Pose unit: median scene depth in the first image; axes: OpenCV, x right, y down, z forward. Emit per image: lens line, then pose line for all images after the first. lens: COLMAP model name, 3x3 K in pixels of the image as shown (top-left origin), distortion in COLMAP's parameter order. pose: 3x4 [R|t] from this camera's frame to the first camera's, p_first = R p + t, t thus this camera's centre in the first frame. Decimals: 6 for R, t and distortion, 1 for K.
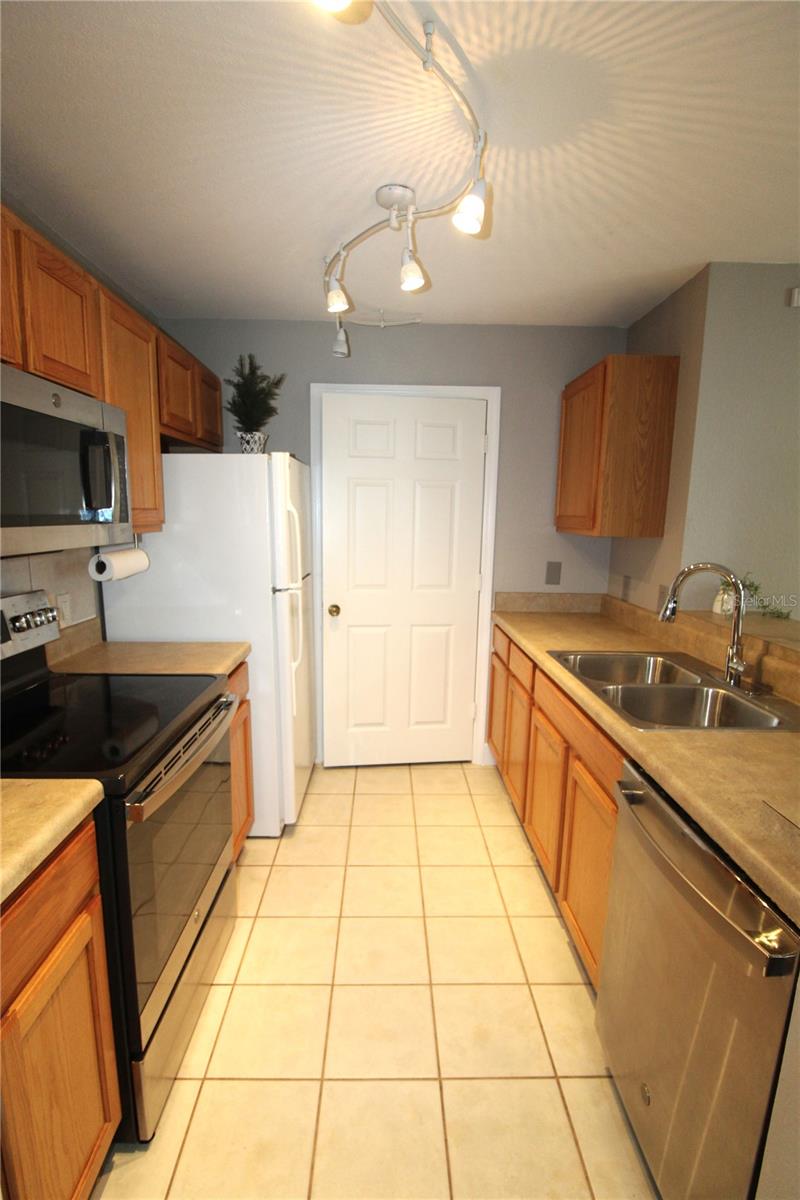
lens RADIAL K [[568.9, 0, 393.7], [0, 568.9, 612.4], [0, 0, 1]] dist [-0.002065, -0.015276]
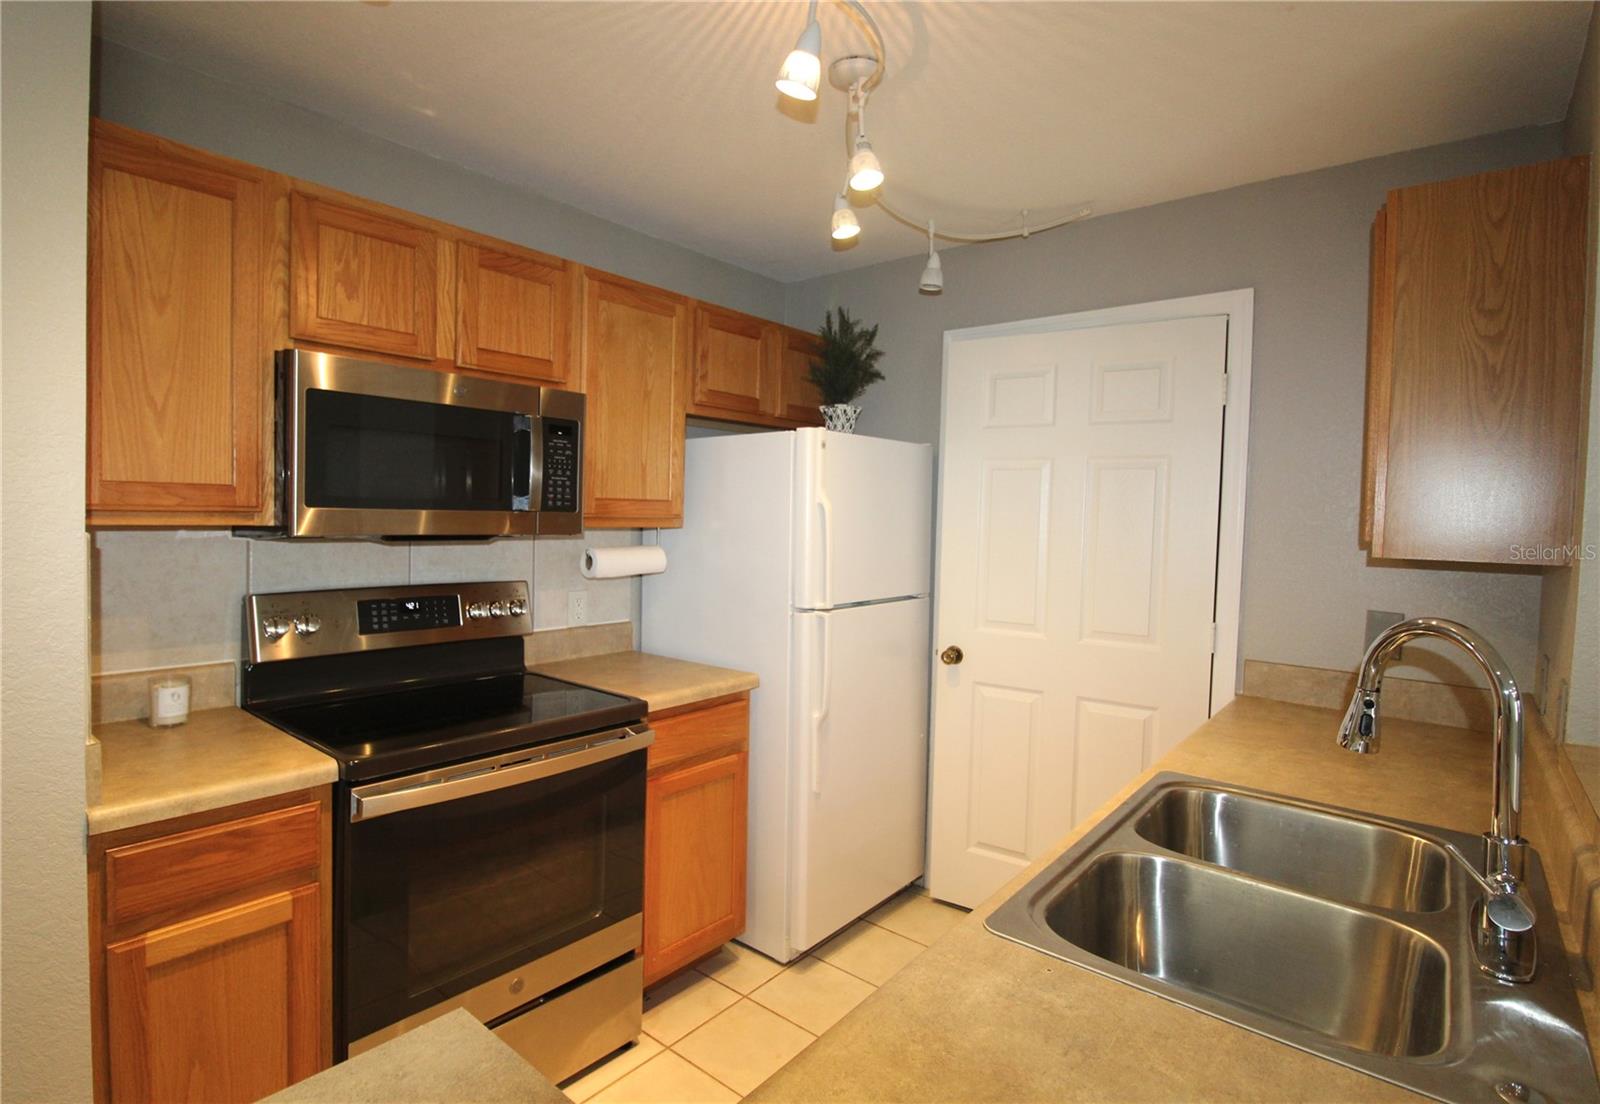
lens RADIAL K [[795.0, 0, 759.0], [0, 795.0, 539.0], [0, 0, 1]] dist [0.006018, -0.018391]
pose [[0.742943, 0.028384, -0.668752, 0.433561], [-0.128924, 0.986461, -0.101358, -0.017067], [0.656821, 0.161521, 0.736544, 0.185499]]
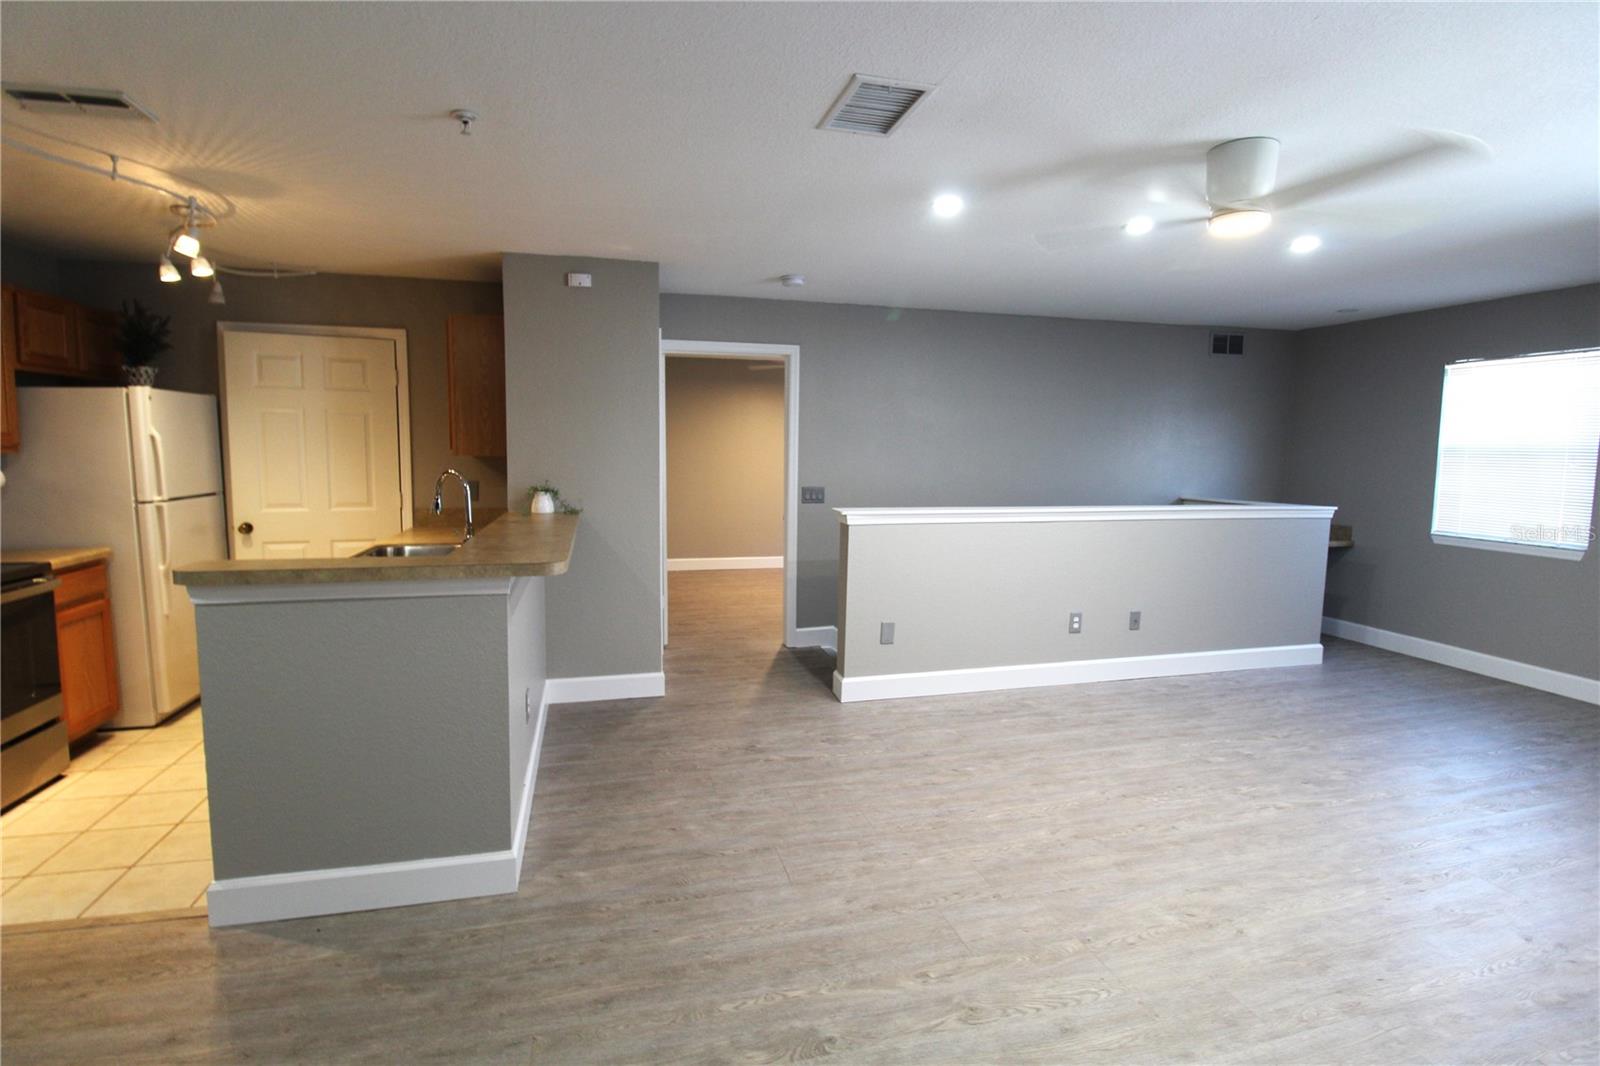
lens RADIAL K [[753.0, 0, 791.8], [0, 753.0, 520.5], [0, 0, 1]] dist [0.000981, -0.012933]
pose [[0.971827, -0.024747, 0.234393, 0.710722], [0.041877, 0.996779, -0.068390, 0.154275], [-0.231946, 0.076279, 0.969733, -0.769186]]
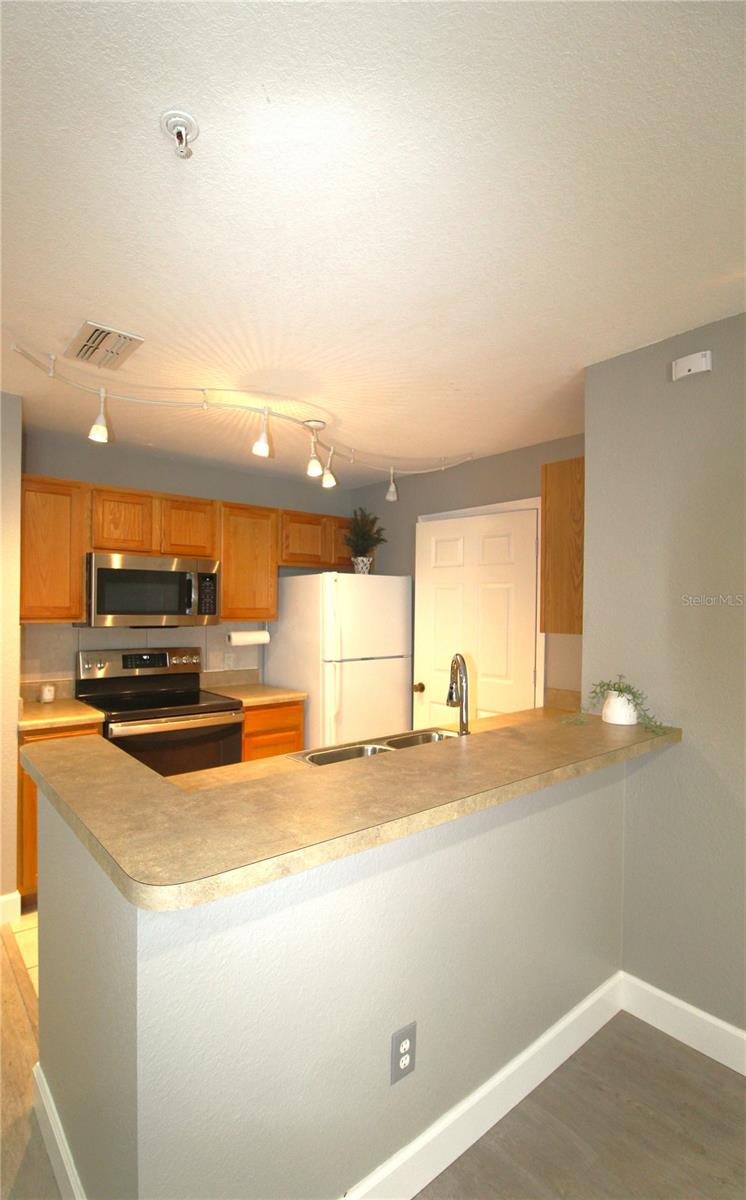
lens RADIAL K [[568.7, 0, 338.1], [0, 568.7, 610.1], [0, 0, 1]] dist [-0.001121, -0.000030]
pose [[0.607078, -0.001266, -0.794641, 0.987673], [-0.138417, 0.984543, -0.107315, -0.014236], [0.782494, 0.175140, 0.597519, 0.099338]]
